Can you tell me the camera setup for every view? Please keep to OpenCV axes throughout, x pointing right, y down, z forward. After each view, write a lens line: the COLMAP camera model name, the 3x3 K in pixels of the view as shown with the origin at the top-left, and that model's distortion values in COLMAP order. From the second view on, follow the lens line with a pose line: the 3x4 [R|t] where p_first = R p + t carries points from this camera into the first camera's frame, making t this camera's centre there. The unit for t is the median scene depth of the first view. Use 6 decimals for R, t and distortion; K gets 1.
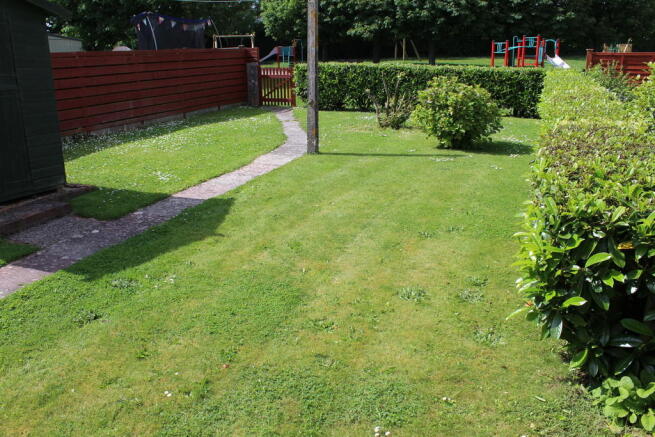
lens RADIAL K [[550.2, 0, 327.5], [0, 550.2, 218.5], [0, 0, 1]] dist [-0.073224, 0.003710]
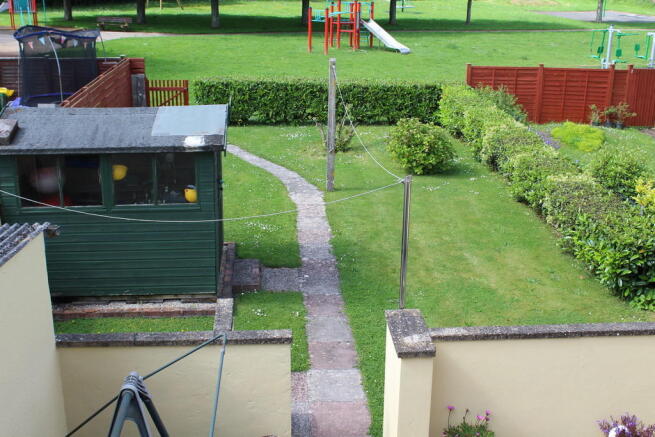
lens RADIAL K [[791.3, 0, 327.5], [0, 791.3, 218.5], [0, 0, 1]] dist [-0.017602, -0.009975]
pose [[0.901730, -0.119165, 0.415552, -1.381892], [0.105059, 0.992846, 0.056740, -0.275805], [-0.419340, -0.007507, 0.907798, -1.109325]]
